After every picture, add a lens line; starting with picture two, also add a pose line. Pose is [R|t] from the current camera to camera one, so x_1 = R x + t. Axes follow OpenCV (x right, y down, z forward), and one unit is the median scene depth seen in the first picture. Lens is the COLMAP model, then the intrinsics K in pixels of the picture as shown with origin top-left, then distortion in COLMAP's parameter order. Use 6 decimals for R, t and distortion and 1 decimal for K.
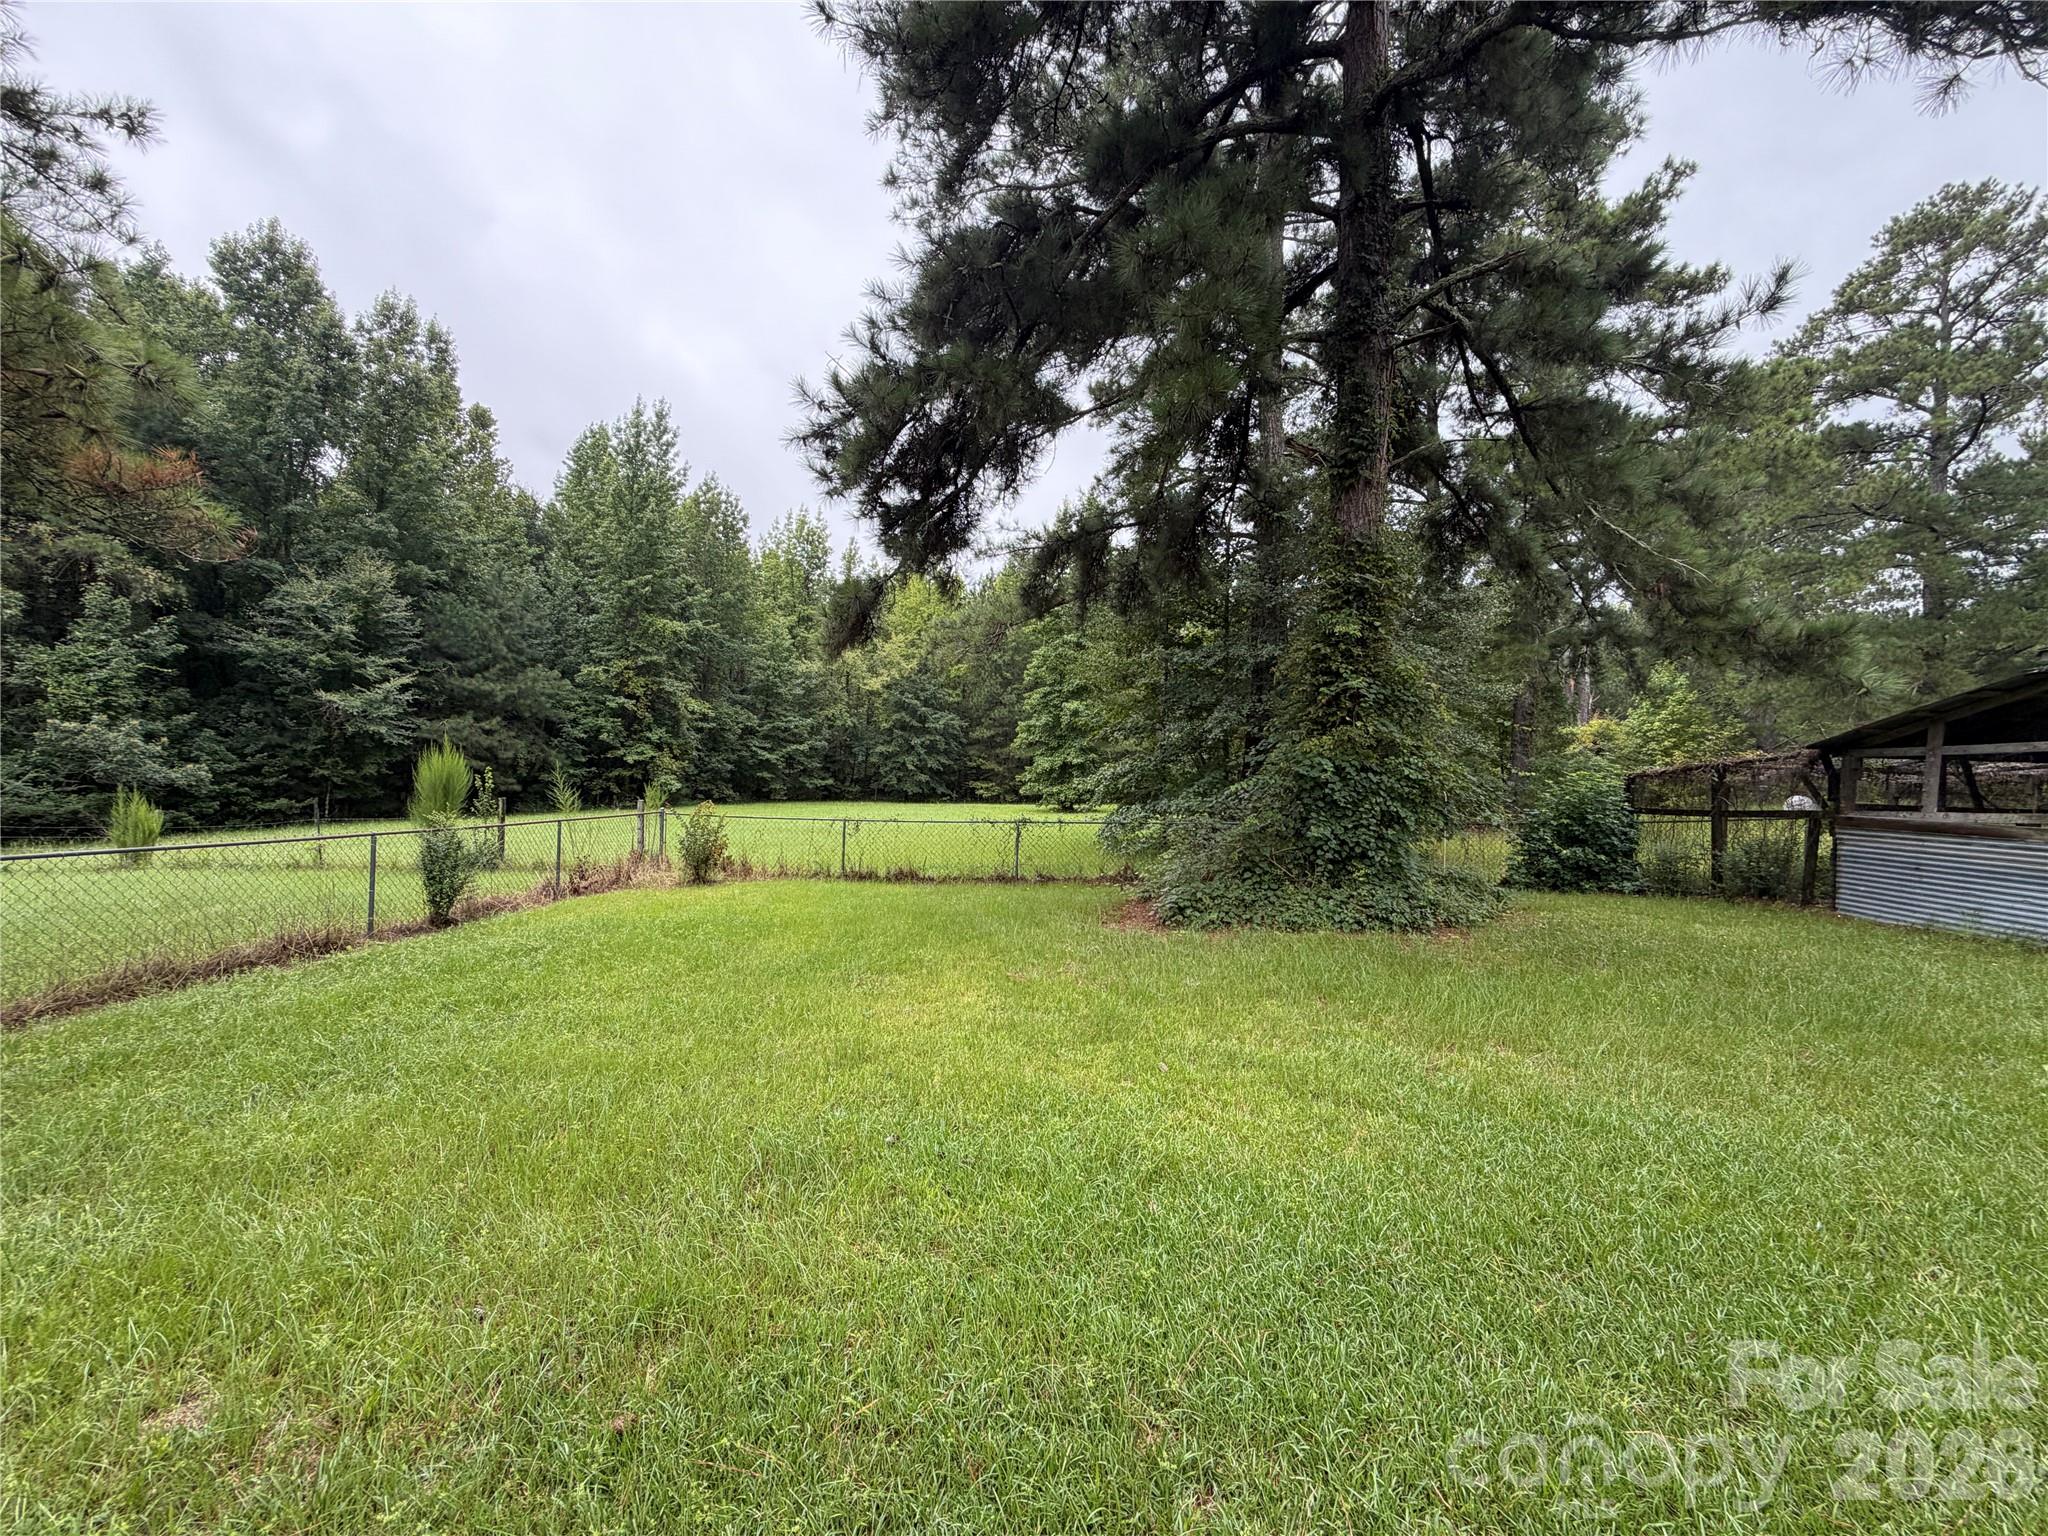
lens RADIAL K [[816.3, 0, 1020.9], [0, 816.3, 768.5], [0, 0, 1]] dist [0.000399, 0.000033]
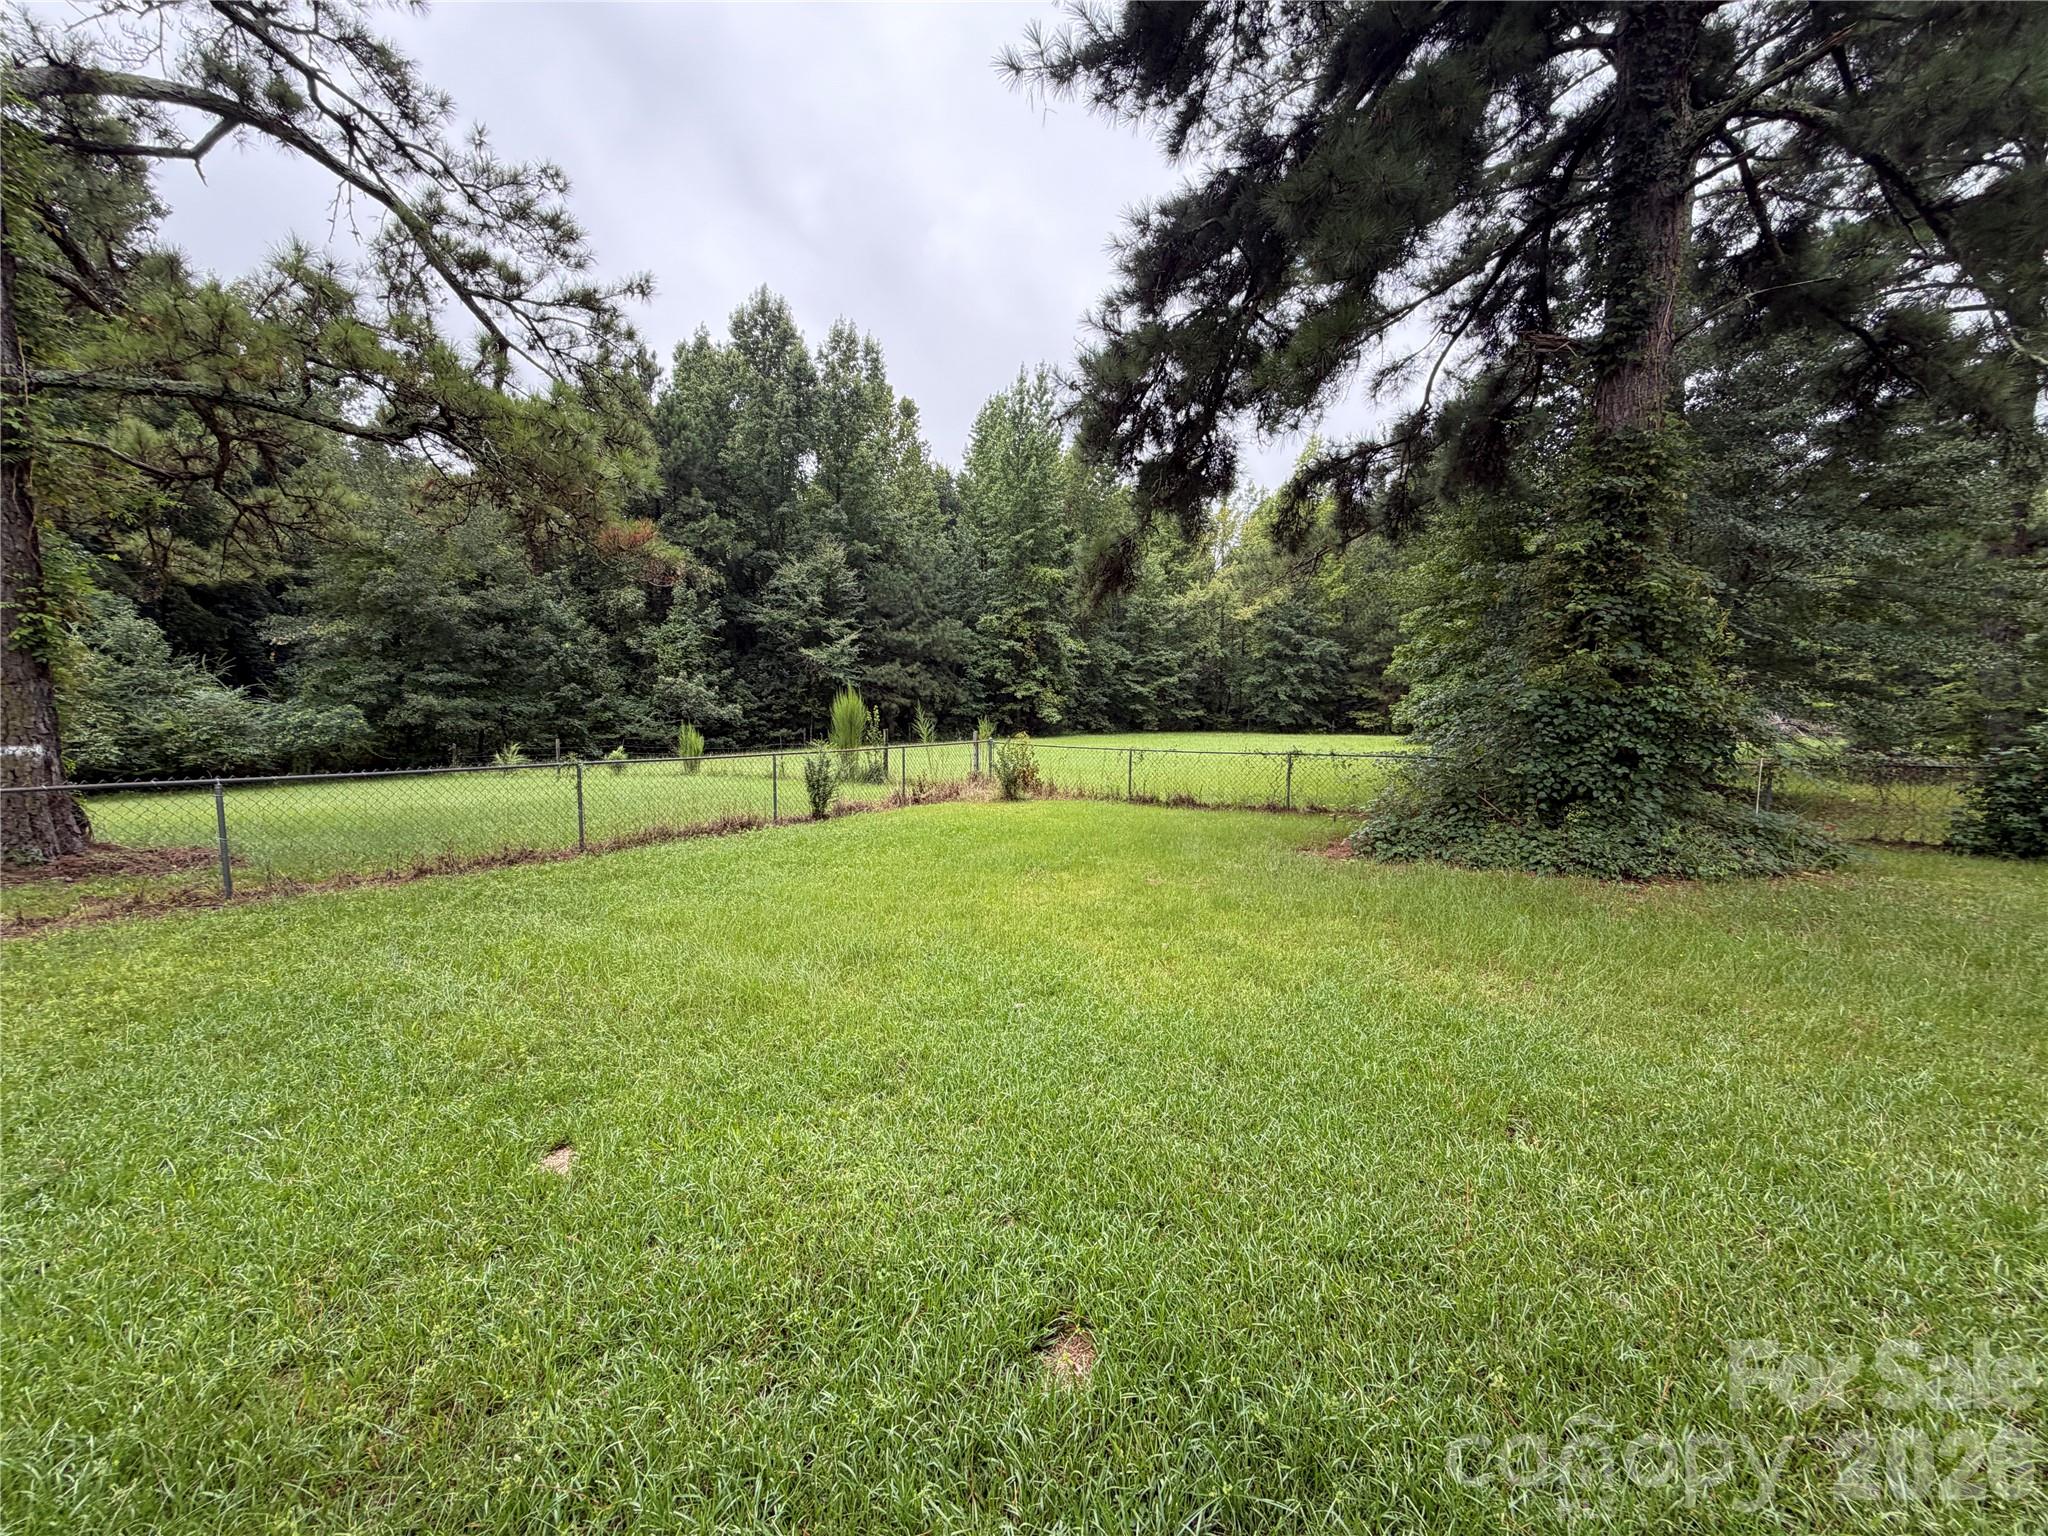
lens RADIAL K [[816.3, 0, 1020.9], [0, 816.3, 768.5], [0, 0, 1]] dist [0.000399, 0.000033]
pose [[0.886950, 0.024564, -0.461211, 0.101897], [0.014823, 0.996556, 0.081581, -0.002930], [0.461627, -0.079195, 0.883532, -0.036659]]
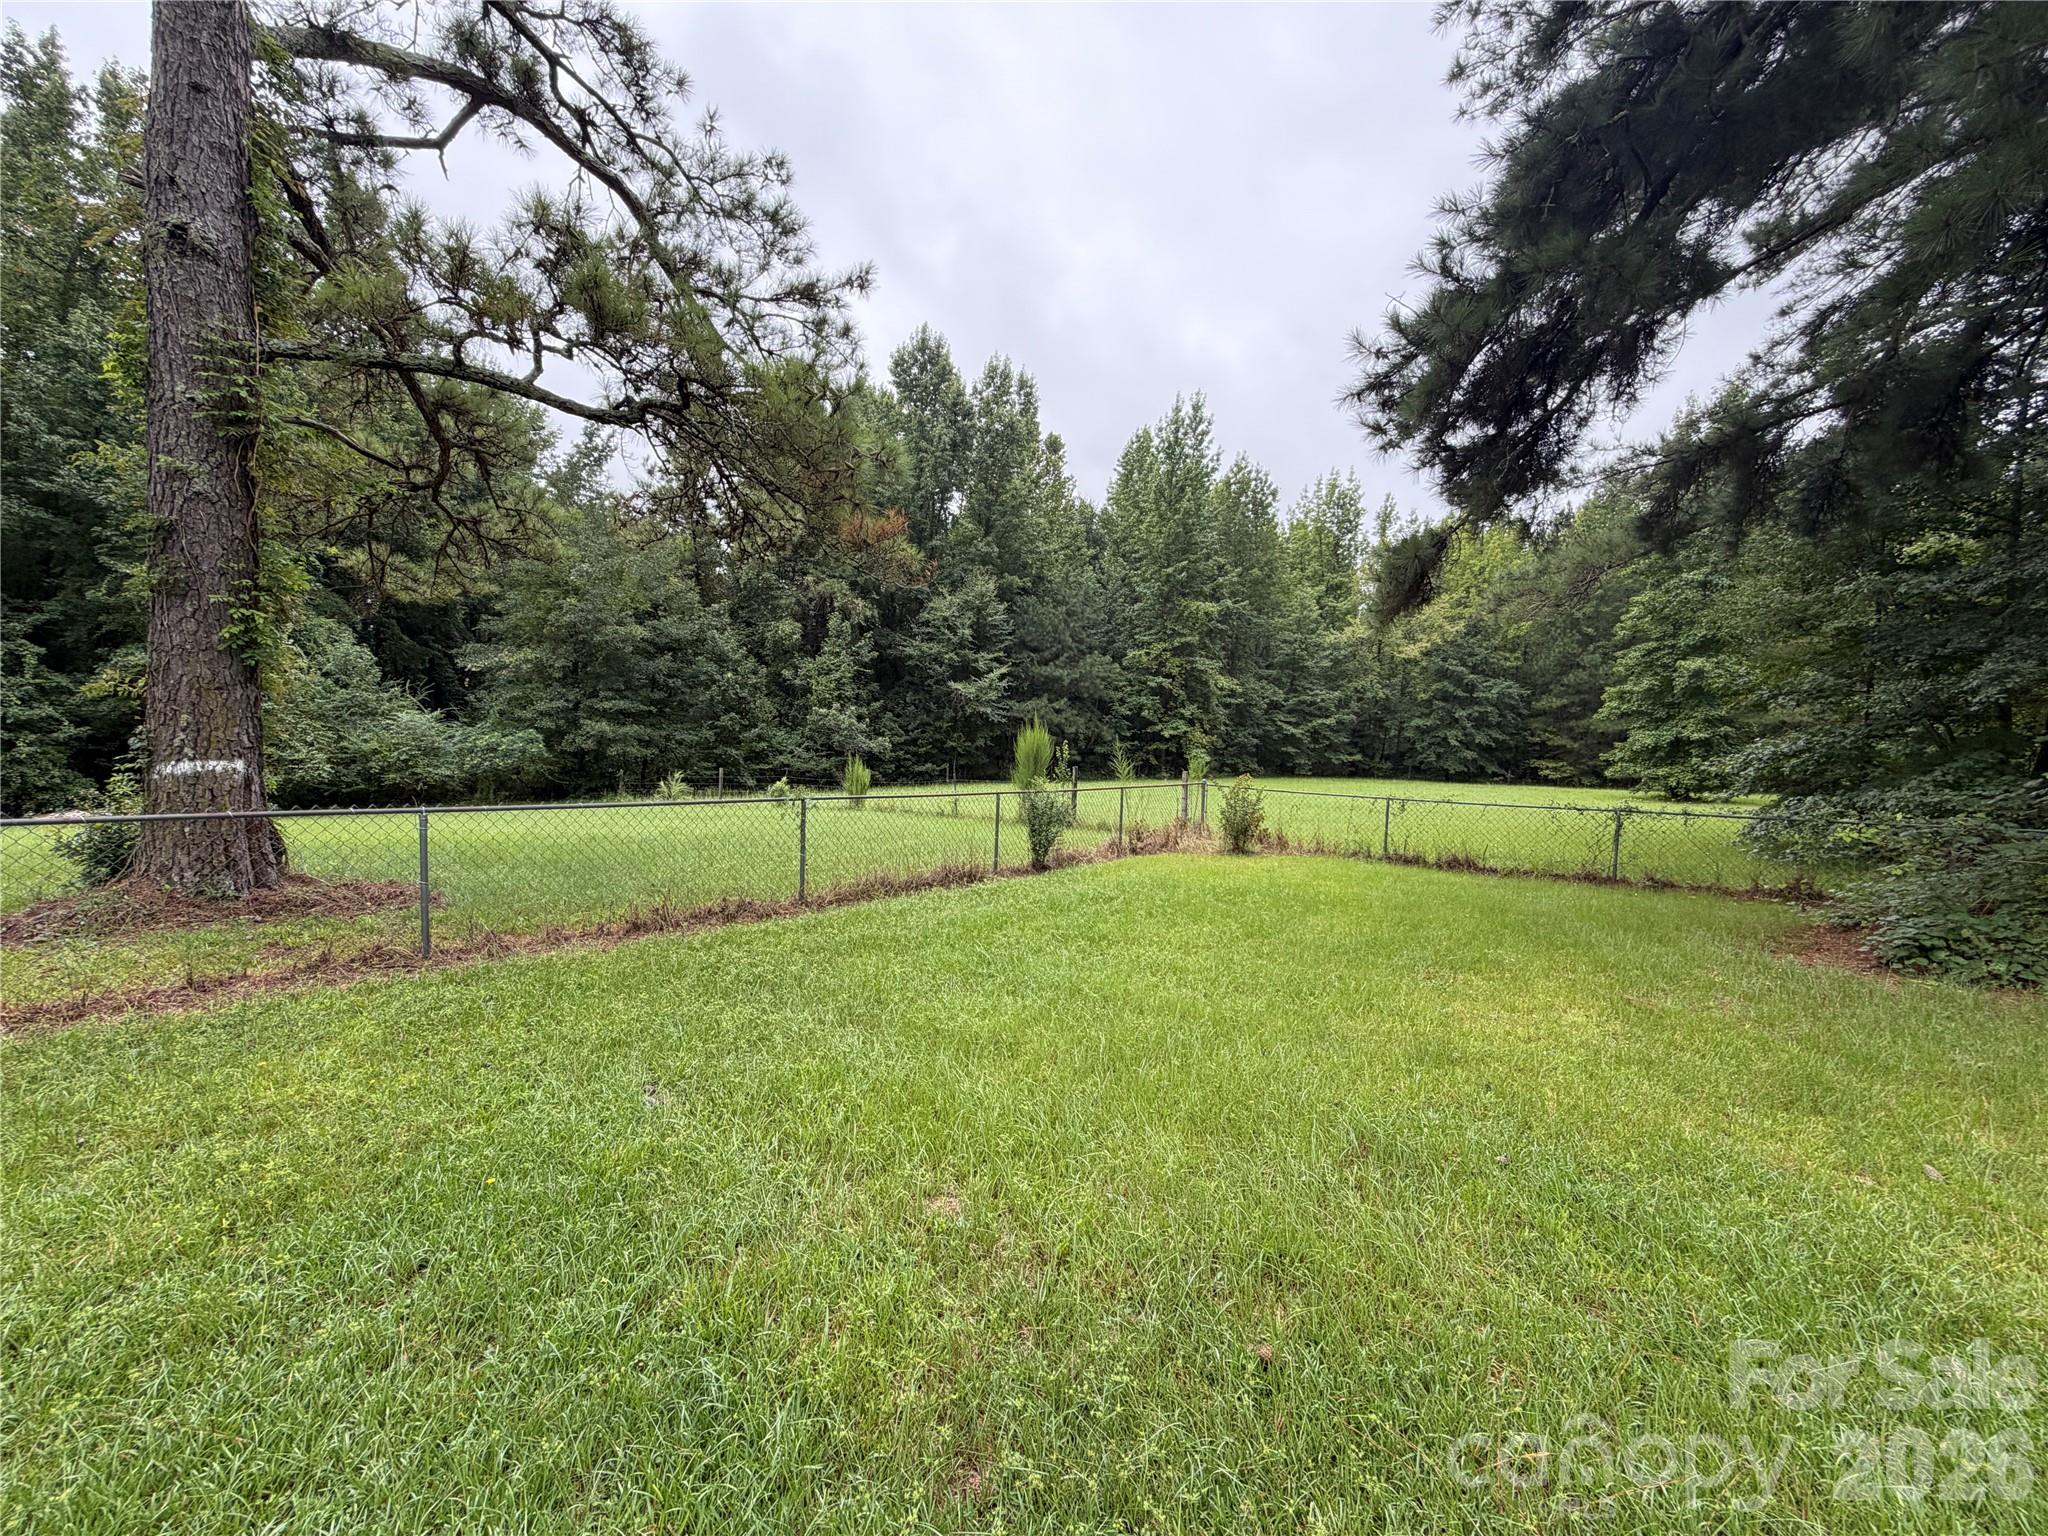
lens RADIAL K [[816.5, 0, 1020.3], [0, 816.5, 768.3], [0, 0, 1]] dist [0.001151, 0.000001]
pose [[0.815436, 0.024438, -0.578330, -0.012137], [-0.006608, 0.999436, 0.032916, 0.000197], [0.578809, -0.023020, 0.815138, -0.003325]]
